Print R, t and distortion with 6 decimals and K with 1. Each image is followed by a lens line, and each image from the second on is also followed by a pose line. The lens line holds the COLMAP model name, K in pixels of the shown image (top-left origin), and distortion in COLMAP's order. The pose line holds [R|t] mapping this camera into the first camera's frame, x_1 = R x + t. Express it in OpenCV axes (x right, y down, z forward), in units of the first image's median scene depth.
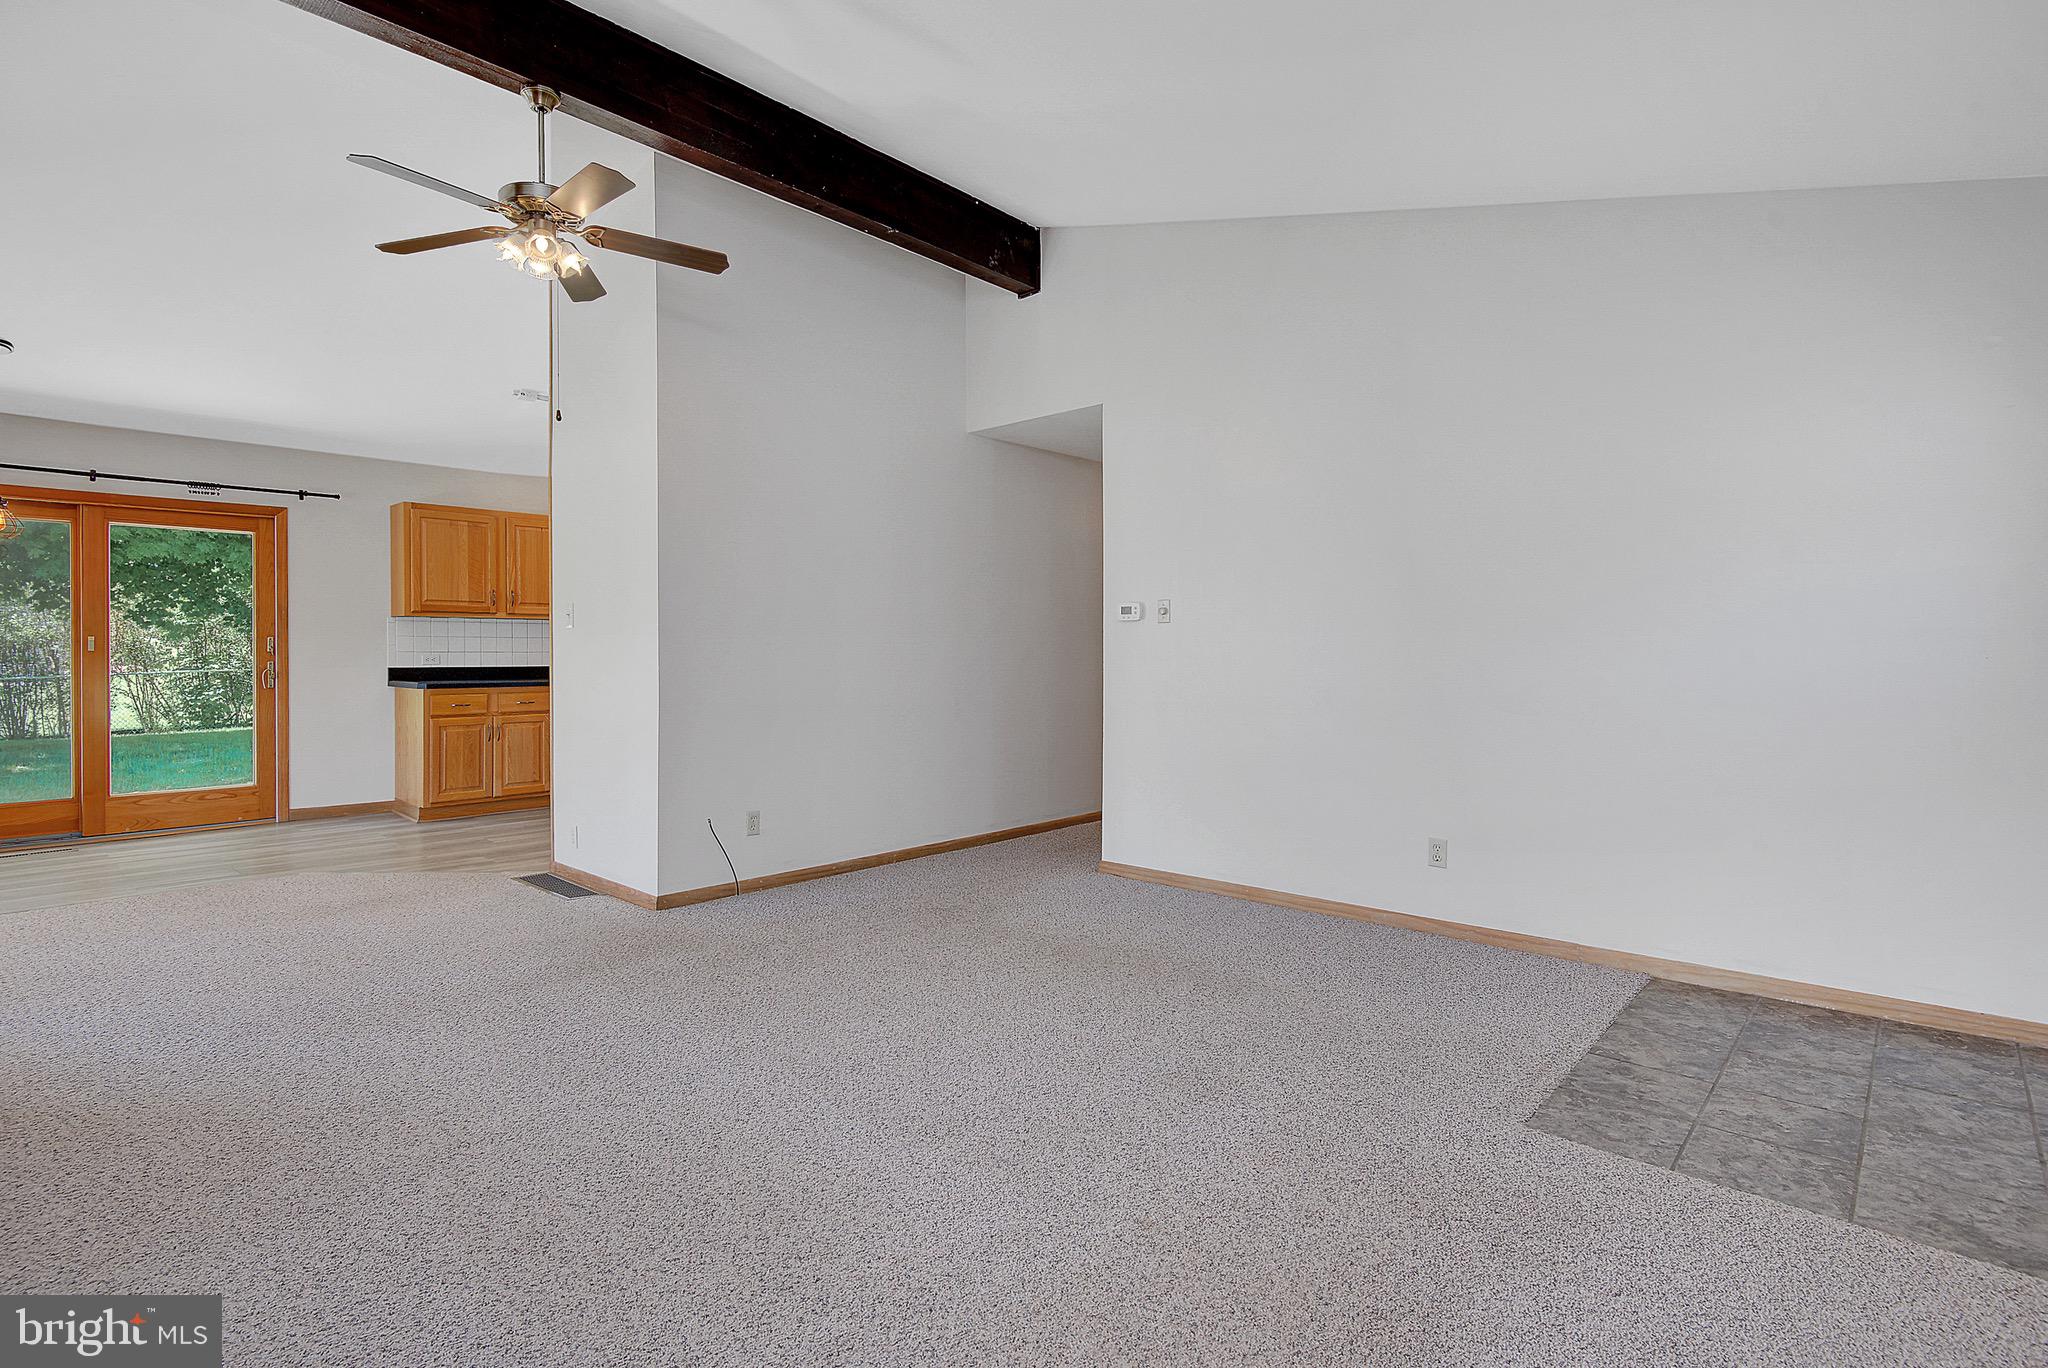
lens RADIAL K [[984.1, 0, 1024.3], [0, 984.1, 656.2], [0, 0, 1]] dist [-0.005525, -0.003195]
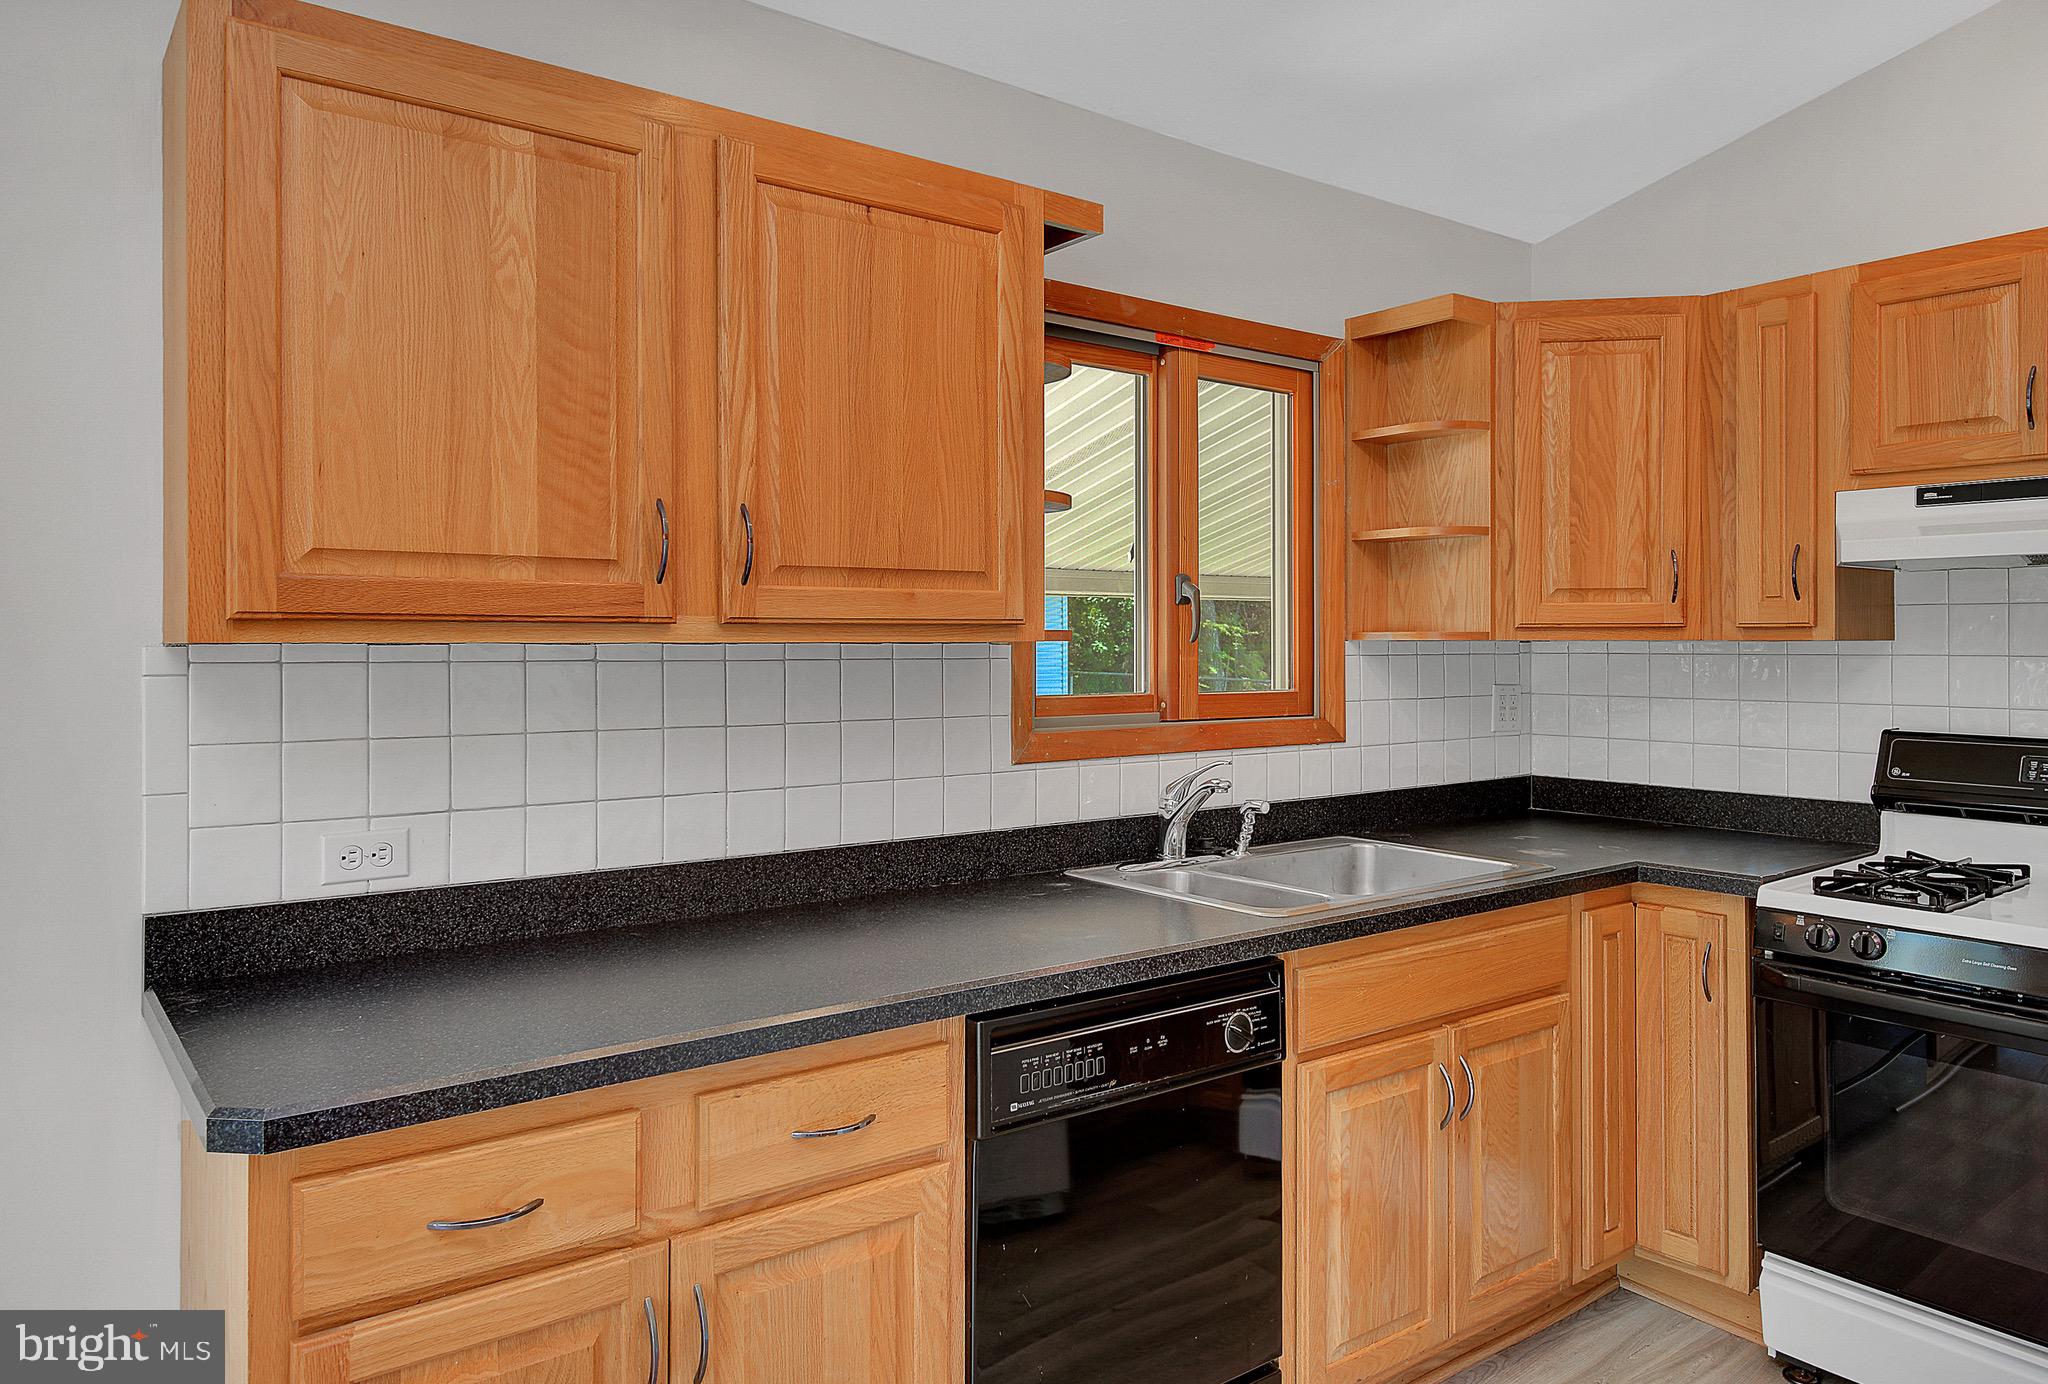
lens RADIAL K [[1390.8, 0, 1029.5], [0, 1390.8, 639.5], [0, 0, 1]] dist [0.019118, -0.008919]
pose [[0.982960, -0.003296, -0.183792, -0.432344], [0.000985, 0.999919, -0.012660, -0.037795], [0.183819, 0.012263, 0.982884, 0.768691]]
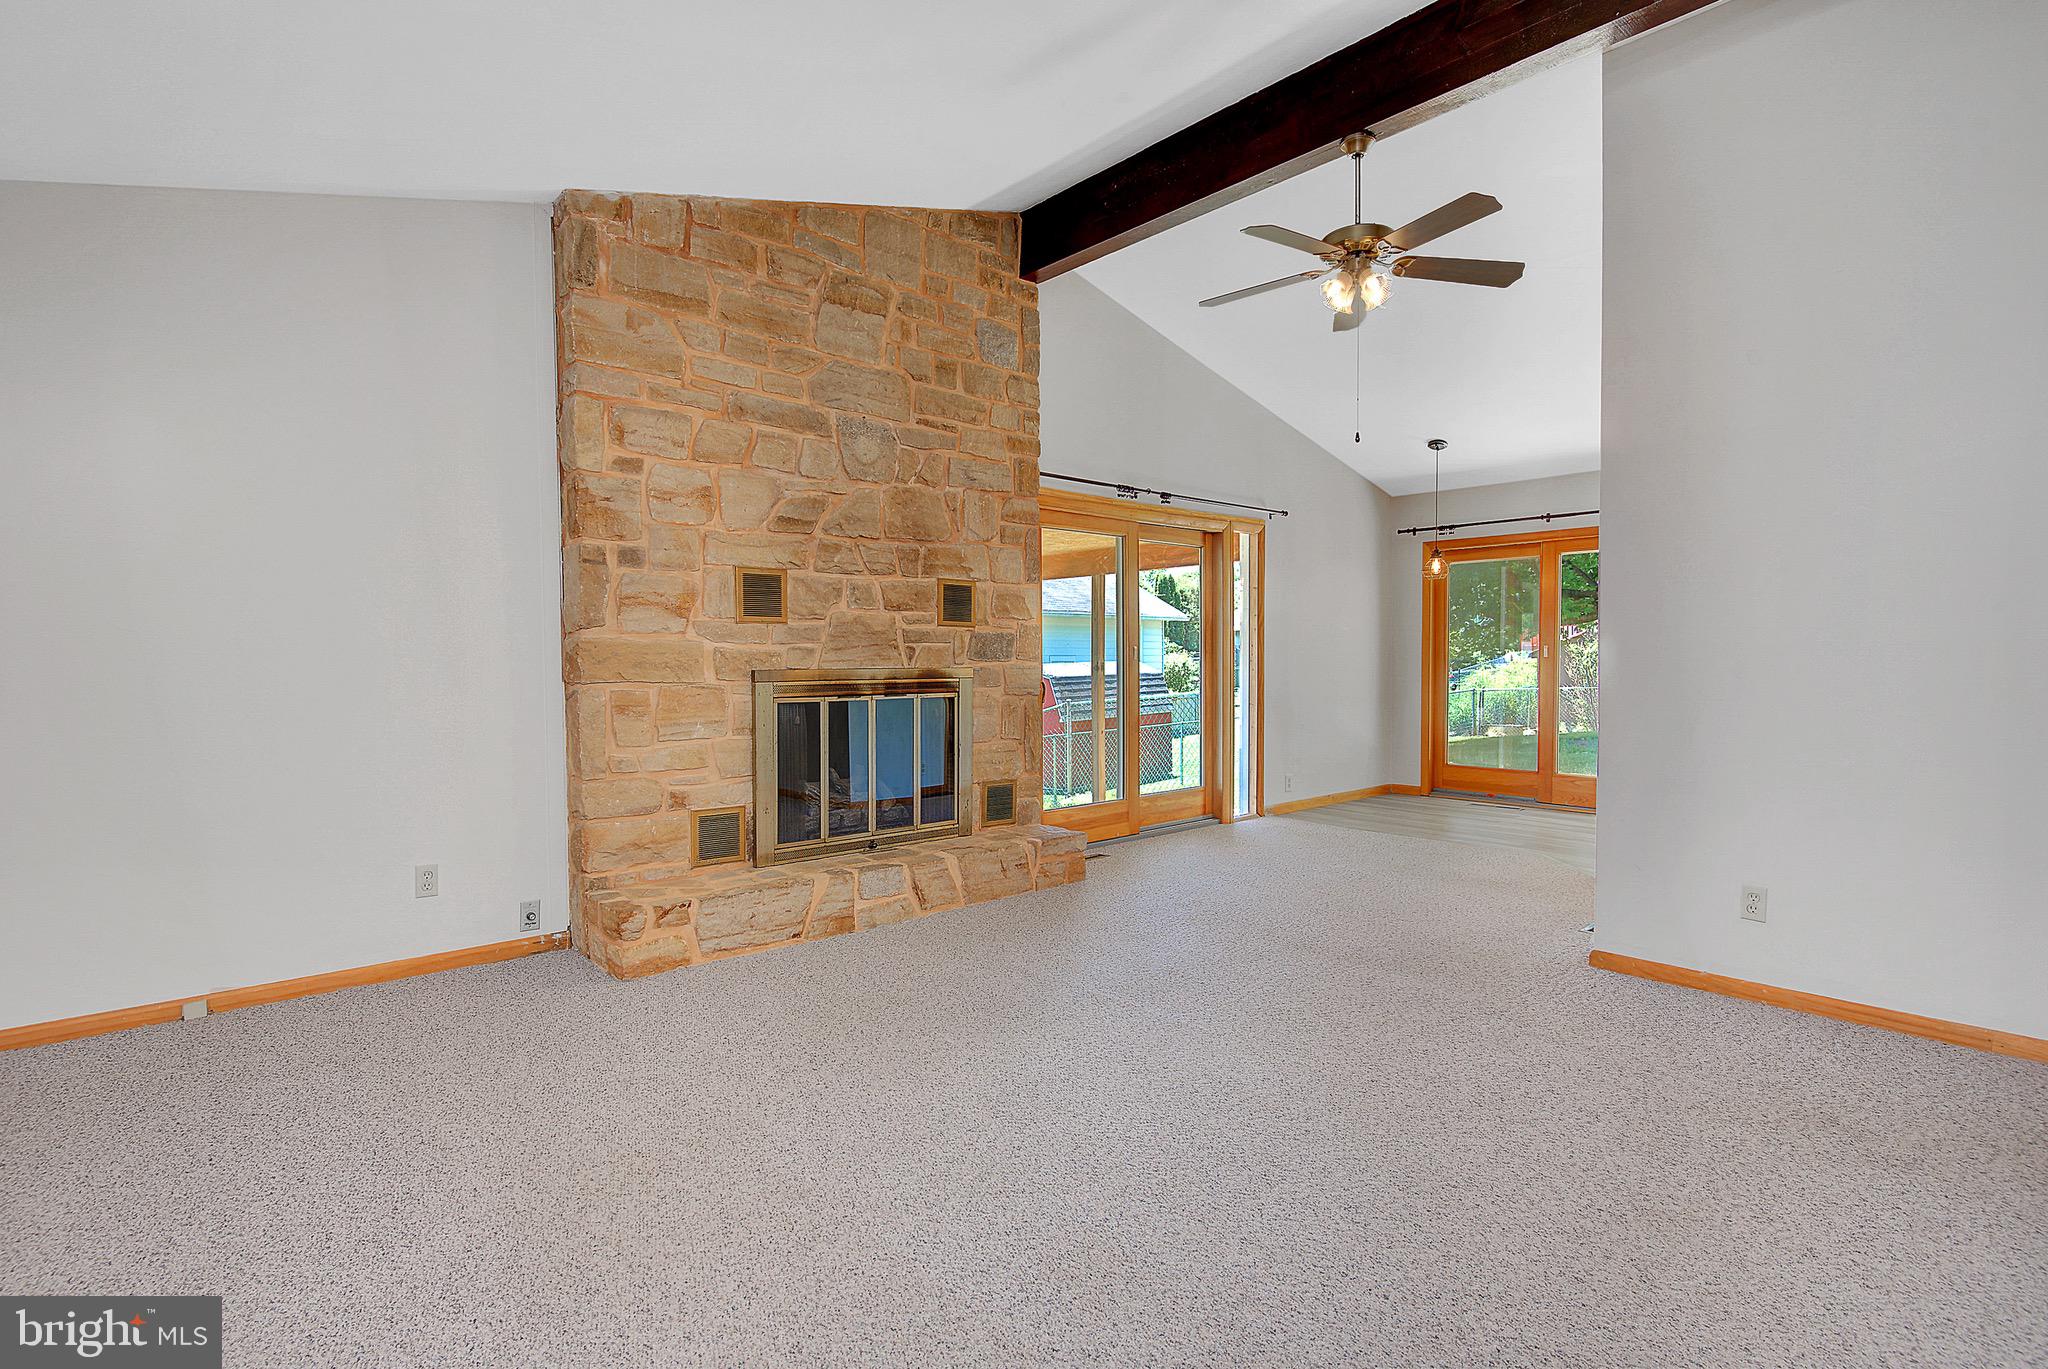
lens RADIAL K [[984.1, 0, 1011.5], [0, 984.1, 685.7], [0, 0, 1]] dist [-0.005525, -0.003195]
pose [[-0.119247, 0.030983, -0.992381, 0.328724], [-0.007330, 0.999458, 0.032085, -0.003617], [0.992838, 0.011100, -0.118955, 0.388034]]
